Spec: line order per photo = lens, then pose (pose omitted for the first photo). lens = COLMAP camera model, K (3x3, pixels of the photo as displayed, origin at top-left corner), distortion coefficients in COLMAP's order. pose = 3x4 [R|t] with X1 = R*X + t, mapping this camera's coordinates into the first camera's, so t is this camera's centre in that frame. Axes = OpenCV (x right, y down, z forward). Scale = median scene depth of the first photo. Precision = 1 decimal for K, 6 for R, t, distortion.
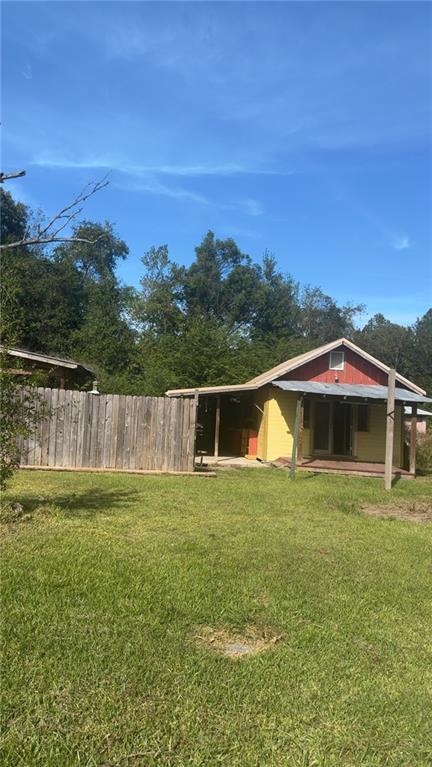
lens RADIAL K [[573.2, 0, 216.0], [0, 573.2, 383.5], [0, 0, 1]] dist [0.242333, -0.533973]
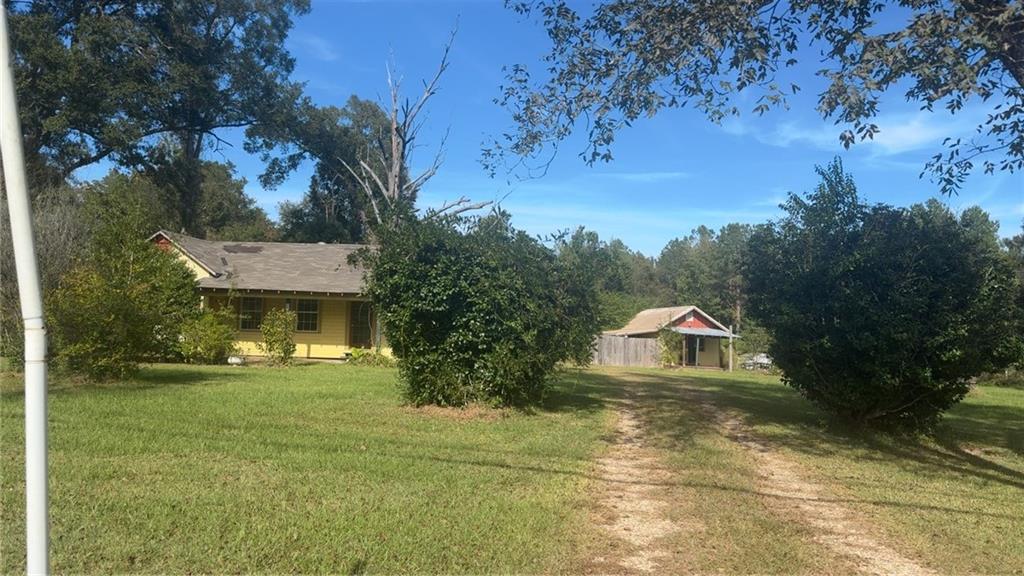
lens RADIAL K [[765.3, 0, 512.0], [0, 765.3, 288.0], [0, 0, 1]] dist [0.242333, -0.533973]
pose [[0.980198, -0.007959, 0.197859, -0.949701], [0.011324, 0.999810, -0.015880, -0.105849], [-0.197695, 0.017806, 0.980102, -1.548652]]
